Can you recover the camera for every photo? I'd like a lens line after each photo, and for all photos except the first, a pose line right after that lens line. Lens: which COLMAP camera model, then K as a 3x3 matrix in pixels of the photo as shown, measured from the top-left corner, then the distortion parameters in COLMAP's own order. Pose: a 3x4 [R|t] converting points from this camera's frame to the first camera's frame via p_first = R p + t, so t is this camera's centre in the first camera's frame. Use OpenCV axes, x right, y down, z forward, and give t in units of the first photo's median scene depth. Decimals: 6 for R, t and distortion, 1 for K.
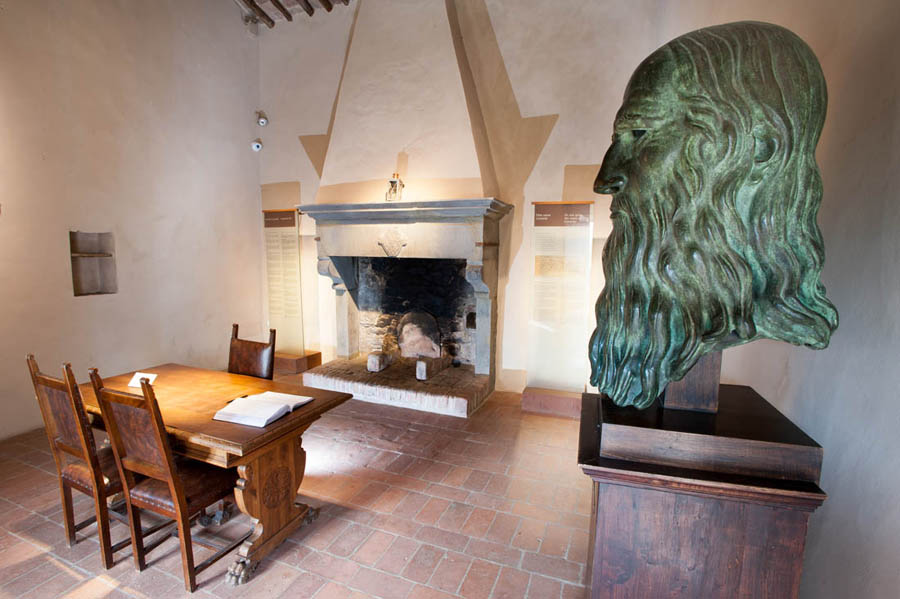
lens RADIAL K [[434.5, 0, 455.5], [0, 434.5, 300.1], [0, 0, 1]] dist [-0.024687, -0.000136]
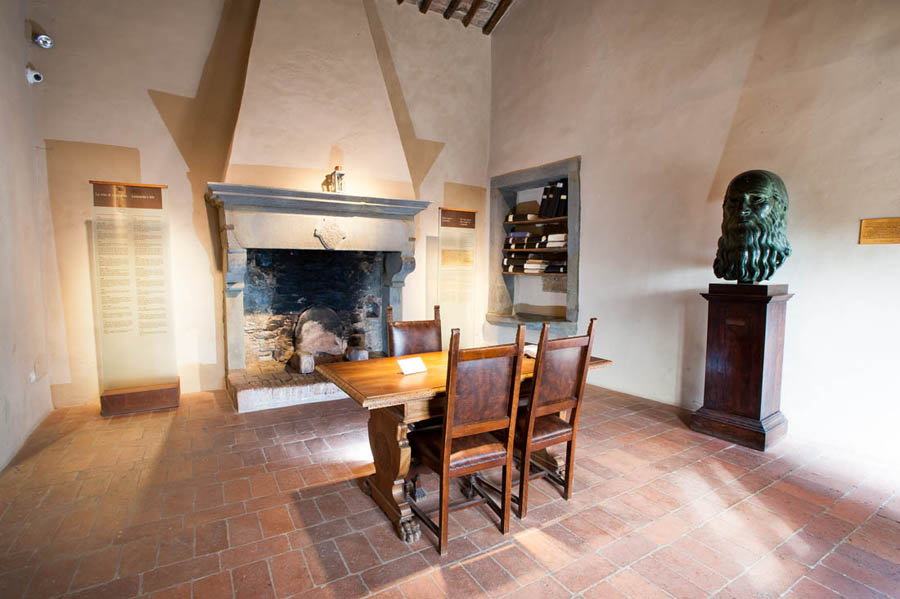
lens RADIAL K [[434.5, 0, 448.8], [0, 434.5, 301.8], [0, 0, 1]] dist [-0.024687, -0.000136]
pose [[0.614520, -0.076104, 0.785222, -0.688048], [0.094041, 0.995306, 0.022868, 0.019118], [-0.783276, 0.059790, 0.618792, 0.171019]]
